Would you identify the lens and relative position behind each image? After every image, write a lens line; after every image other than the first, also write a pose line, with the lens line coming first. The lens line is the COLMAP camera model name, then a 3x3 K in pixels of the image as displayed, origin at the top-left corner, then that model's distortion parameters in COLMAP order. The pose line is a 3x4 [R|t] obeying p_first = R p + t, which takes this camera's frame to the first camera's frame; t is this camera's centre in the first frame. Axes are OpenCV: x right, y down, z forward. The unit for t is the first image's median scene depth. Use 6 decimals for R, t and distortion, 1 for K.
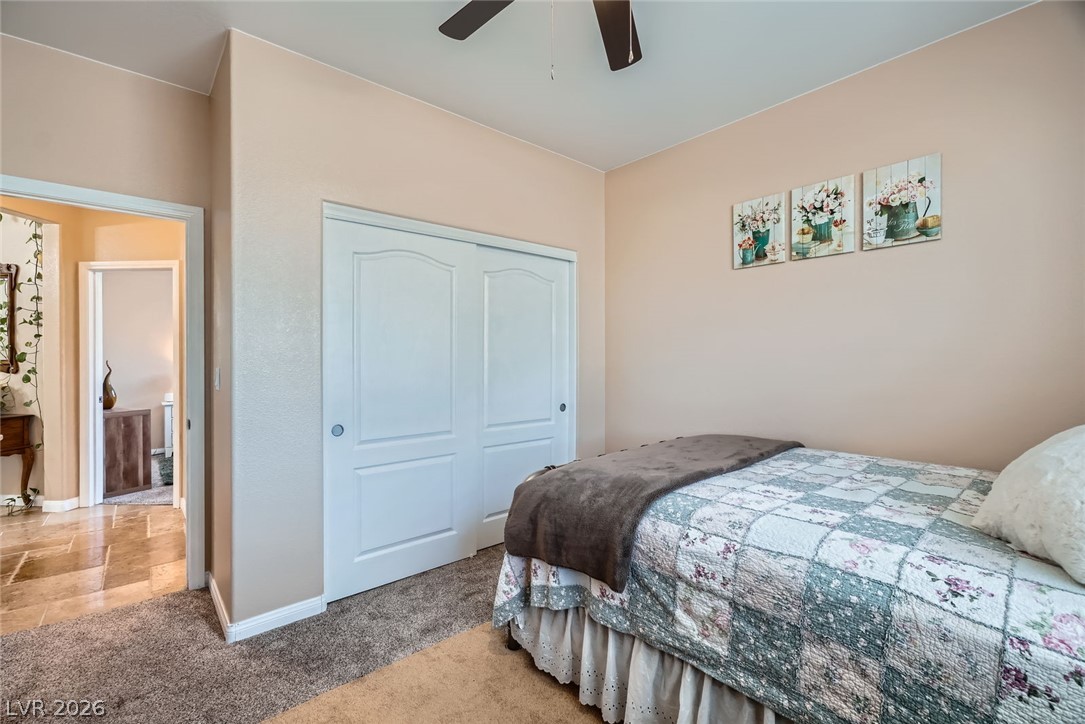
lens RADIAL K [[466.7, 0, 542.0], [0, 466.7, 362.0], [0, 0, 1]] dist [-0.013151, 0.003247]
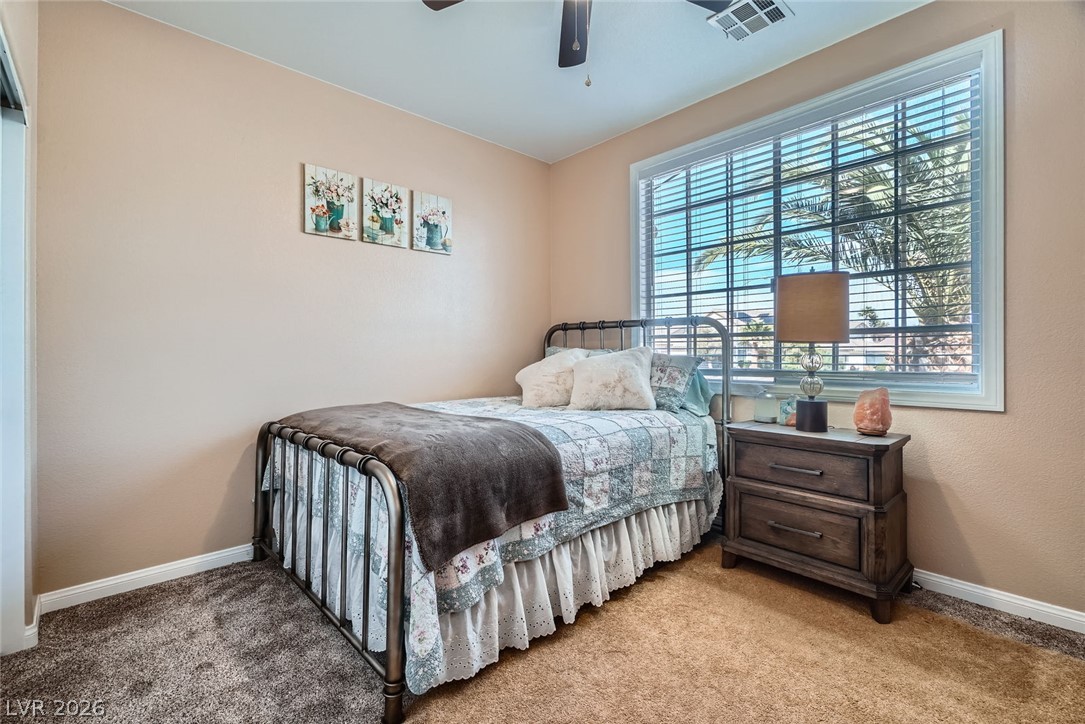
lens RADIAL K [[466.7, 0, 542.2], [0, 466.7, 350.8], [0, 0, 1]] dist [-0.013151, 0.003247]
pose [[-0.013481, -0.002296, 0.999906, -0.612515], [0.007790, 0.999967, 0.002401, 0.045586], [-0.999879, 0.007821, -0.013463, 0.630063]]
